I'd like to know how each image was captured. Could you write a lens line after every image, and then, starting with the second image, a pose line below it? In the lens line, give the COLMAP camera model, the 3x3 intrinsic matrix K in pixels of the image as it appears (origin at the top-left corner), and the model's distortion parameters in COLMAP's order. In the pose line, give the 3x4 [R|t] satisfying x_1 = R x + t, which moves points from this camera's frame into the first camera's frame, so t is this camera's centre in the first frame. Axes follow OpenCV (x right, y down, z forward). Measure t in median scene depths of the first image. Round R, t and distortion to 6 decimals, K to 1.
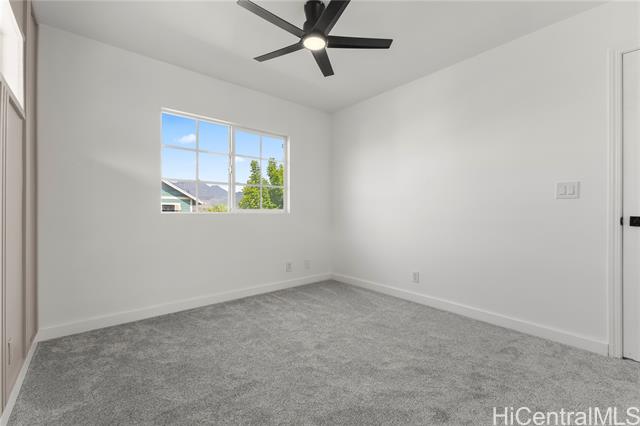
lens RADIAL K [[276.6, 0, 320.0], [0, 276.6, 213.6], [0, 0, 1]] dist [0.003974, 0.000121]
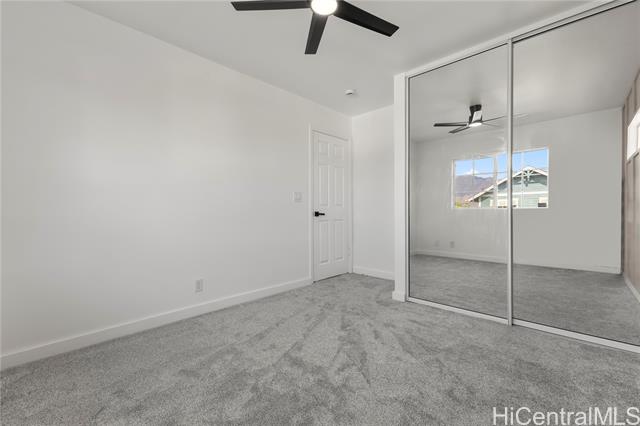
lens RADIAL K [[276.6, 0, 319.9], [0, 276.6, 210.4], [0, 0, 1]] dist [0.003974, 0.000121]
pose [[-0.122373, -0.002578, 0.992481, -0.828272], [0.006053, 0.999976, 0.003343, -0.007225], [-0.992466, 0.006416, -0.122354, 1.091384]]
